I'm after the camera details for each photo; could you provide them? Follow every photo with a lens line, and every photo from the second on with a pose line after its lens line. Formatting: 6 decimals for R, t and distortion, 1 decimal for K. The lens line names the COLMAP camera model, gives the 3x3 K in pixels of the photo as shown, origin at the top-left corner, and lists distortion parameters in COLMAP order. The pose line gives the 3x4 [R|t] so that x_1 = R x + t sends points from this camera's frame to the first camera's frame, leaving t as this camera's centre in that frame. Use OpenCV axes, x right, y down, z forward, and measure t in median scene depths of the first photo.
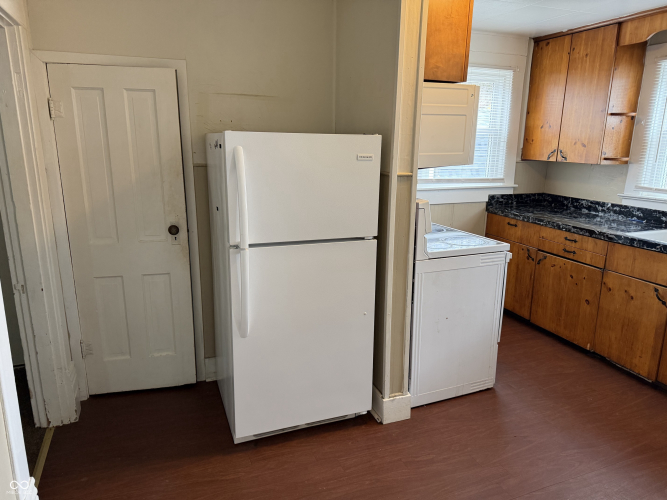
lens RADIAL K [[479.2, 0, 332.7], [0, 479.2, 252.8], [0, 0, 1]] dist [0.053353, -0.043155]
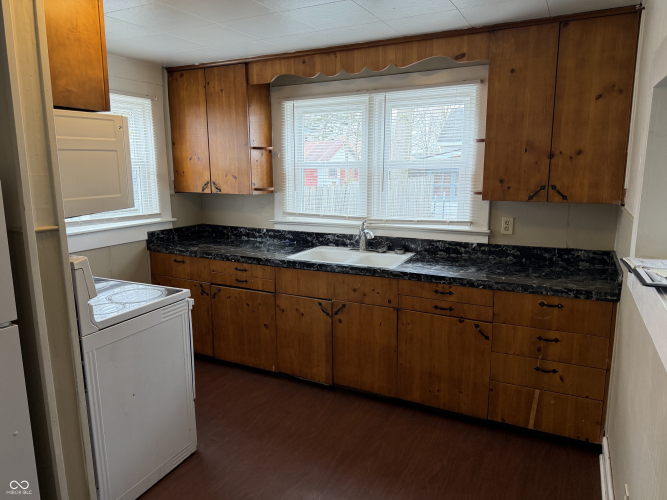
lens RADIAL K [[479.2, 0, 338.2], [0, 479.2, 248.0], [0, 0, 1]] dist [0.053353, -0.043155]
pose [[0.745982, -0.136893, 0.651745, -0.005377], [0.173056, 0.984873, 0.008785, -0.047298], [-0.643089, 0.106235, 0.758387, 0.107868]]
